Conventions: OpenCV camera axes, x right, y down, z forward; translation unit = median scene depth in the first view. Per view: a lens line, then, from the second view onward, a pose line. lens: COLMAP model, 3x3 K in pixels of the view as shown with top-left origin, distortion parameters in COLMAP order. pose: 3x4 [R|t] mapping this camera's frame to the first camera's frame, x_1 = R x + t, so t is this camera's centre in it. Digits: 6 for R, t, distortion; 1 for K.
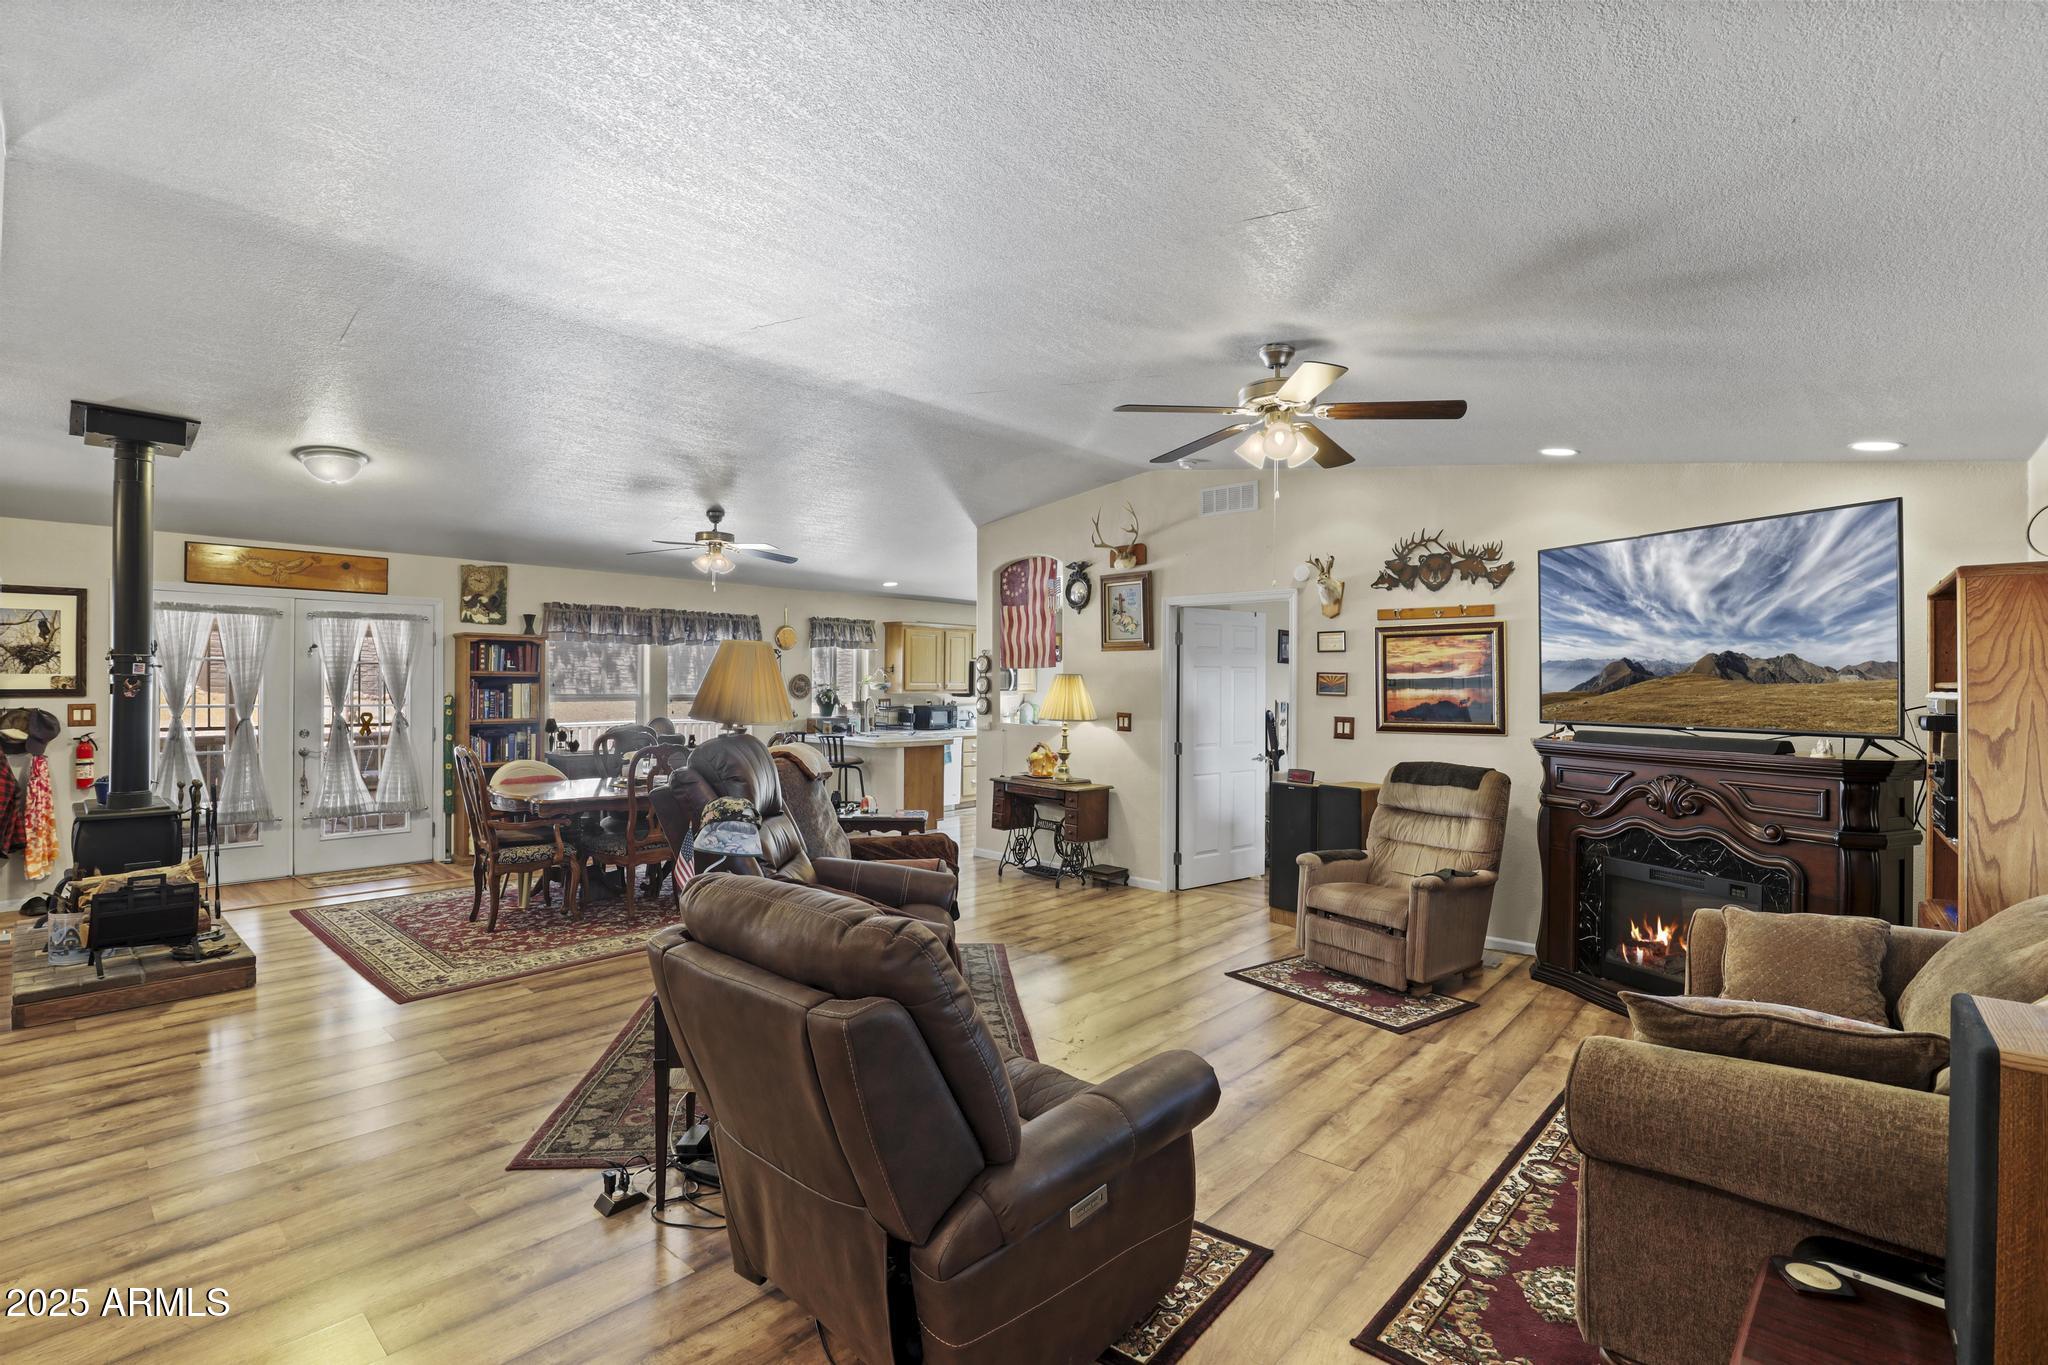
lens RADIAL K [[955.0, 0, 1024.0], [0, 955.0, 682.5], [0, 0, 1]] dist [-0.000674, -0.000221]
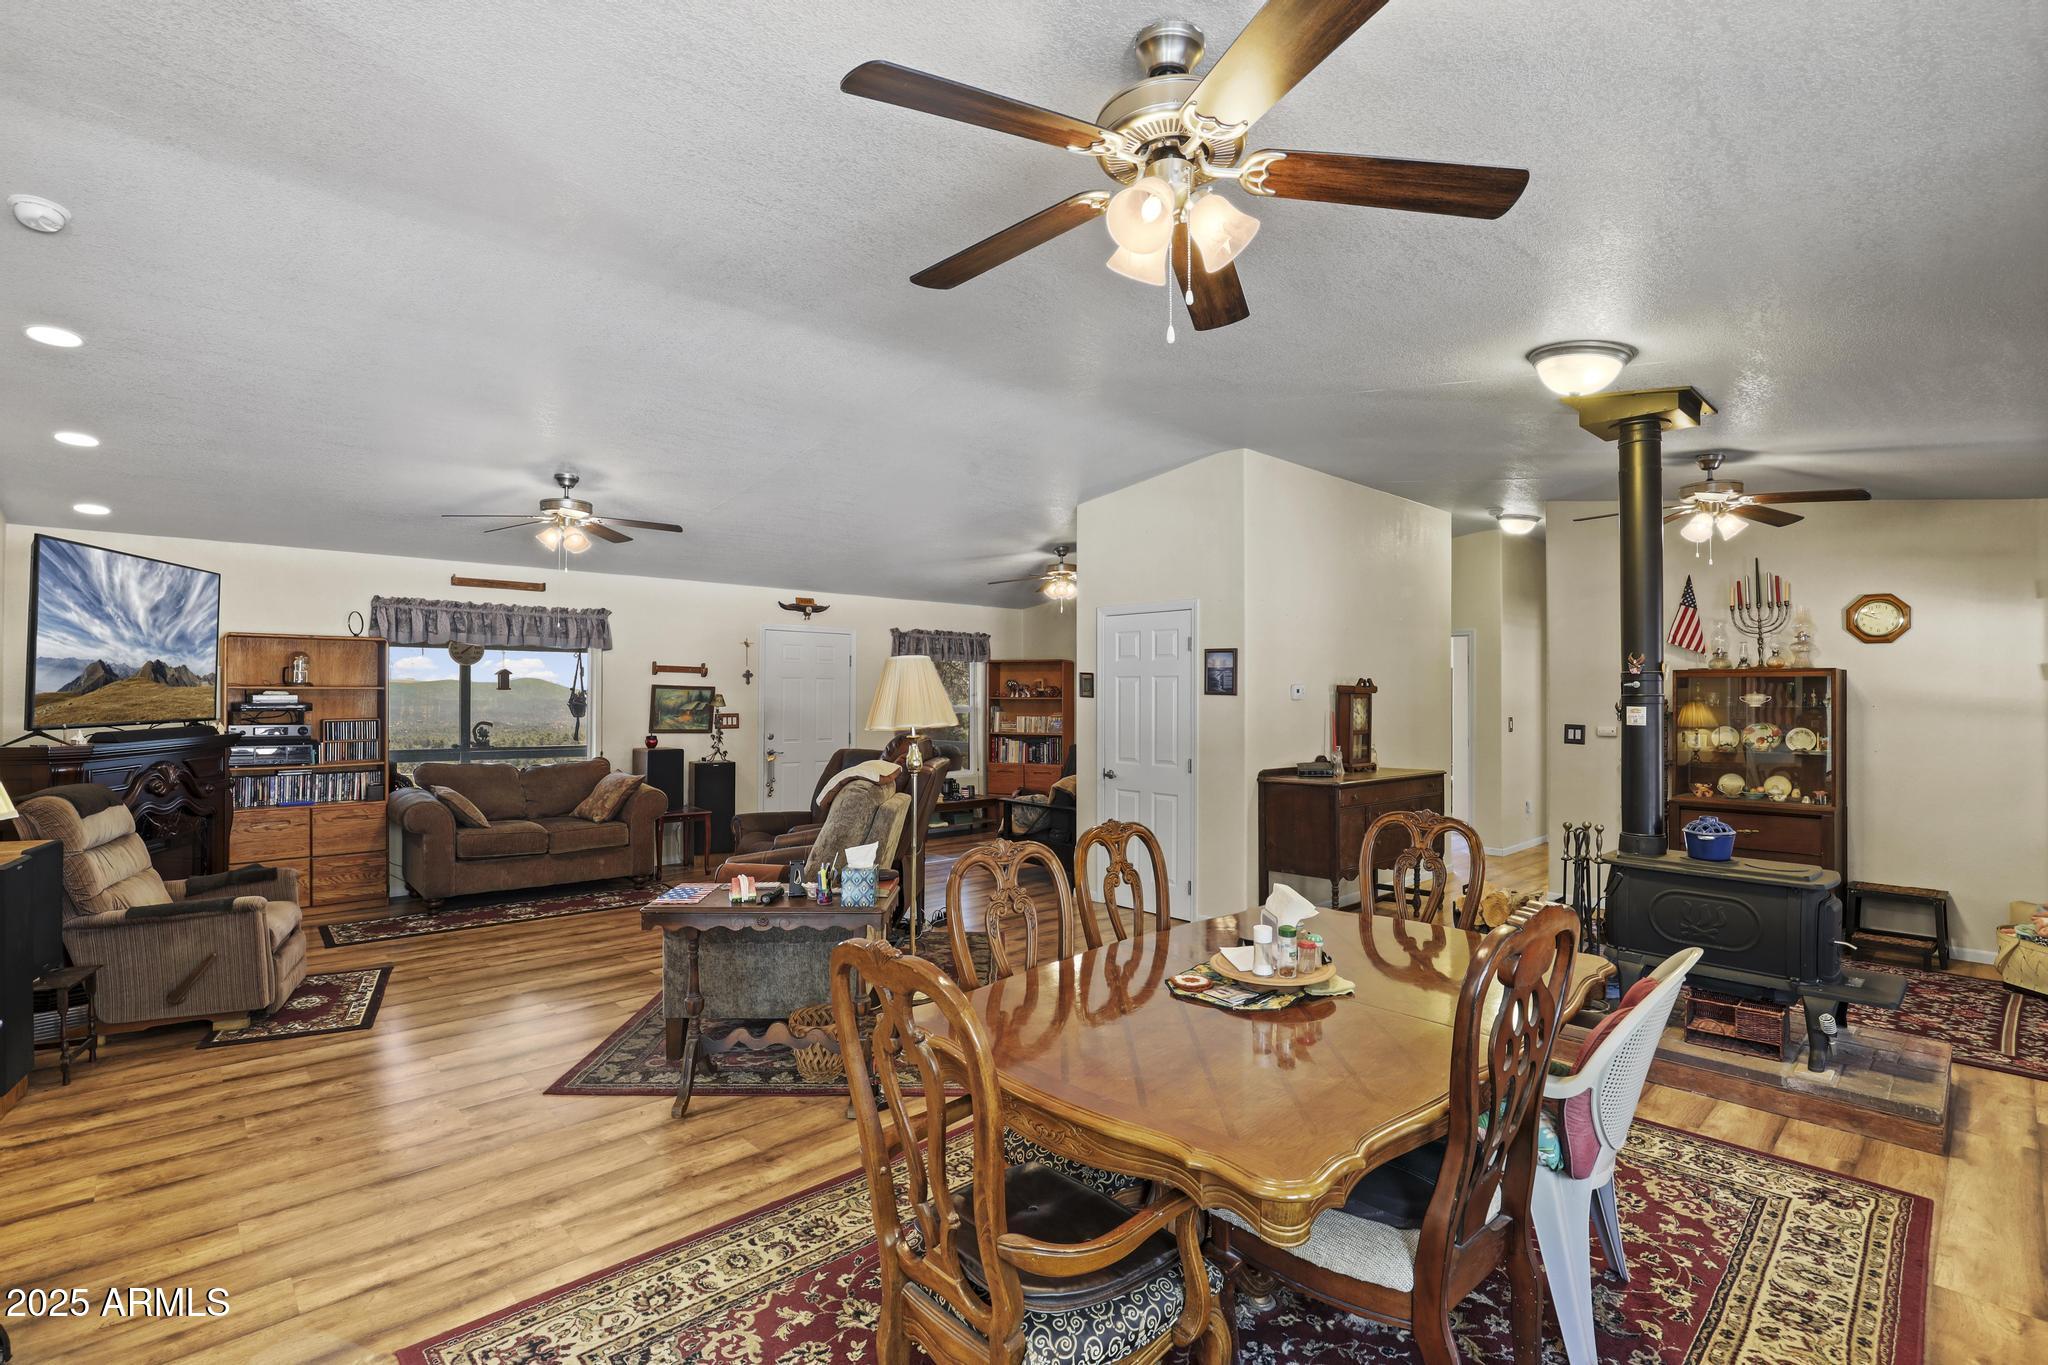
lens RADIAL K [[955.0, 0, 1024.0], [0, 955.0, 682.5], [0, 0, 1]] dist [-0.000674, -0.000221]
pose [[-0.996012, 0.003167, 0.089162, -0.485263], [0.002271, 0.999946, -0.010146, 0.012363], [-0.089189, -0.009903, -0.995965, 1.983913]]
